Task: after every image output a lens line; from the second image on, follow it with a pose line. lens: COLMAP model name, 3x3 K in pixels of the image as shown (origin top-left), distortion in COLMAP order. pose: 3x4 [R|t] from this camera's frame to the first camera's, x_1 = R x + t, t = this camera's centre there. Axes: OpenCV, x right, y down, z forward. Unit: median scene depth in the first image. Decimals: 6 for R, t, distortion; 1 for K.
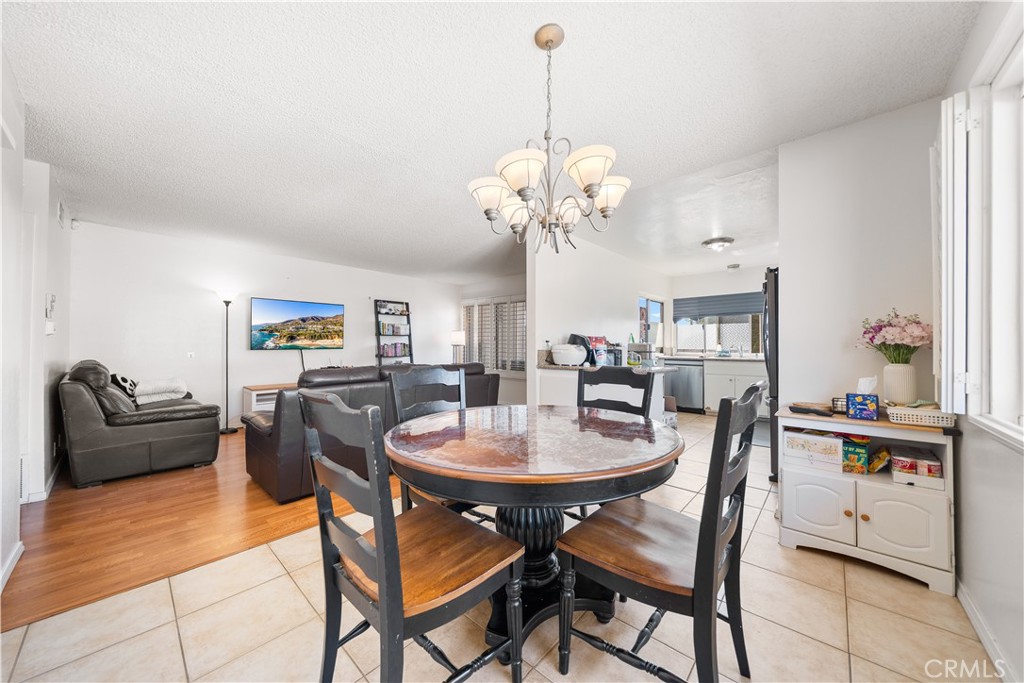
lens RADIAL K [[350.4, 0, 506.6], [0, 350.4, 342.7], [0, 0, 1]] dist [-0.003216, 0.000370]
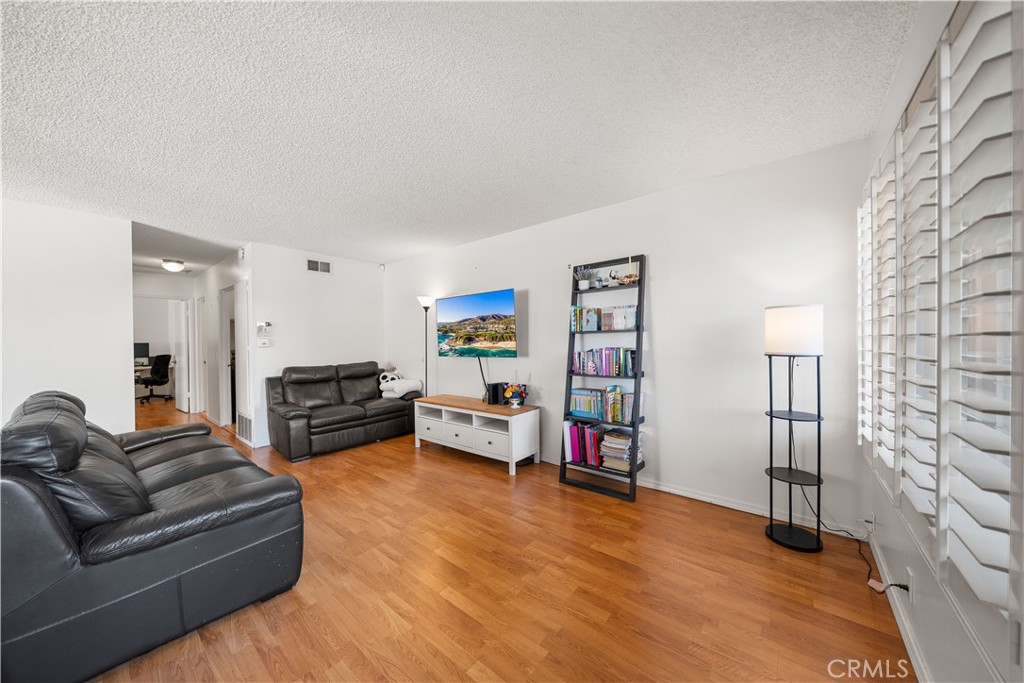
lens RADIAL K [[350.4, 0, 508.1], [0, 350.4, 344.2], [0, 0, 1]] dist [-0.003216, 0.000370]
pose [[0.037235, 0.005192, -0.999293, 0.170072], [0.019951, 0.999783, 0.005938, -0.009699], [0.999107, -0.020158, 0.037123, 0.925121]]
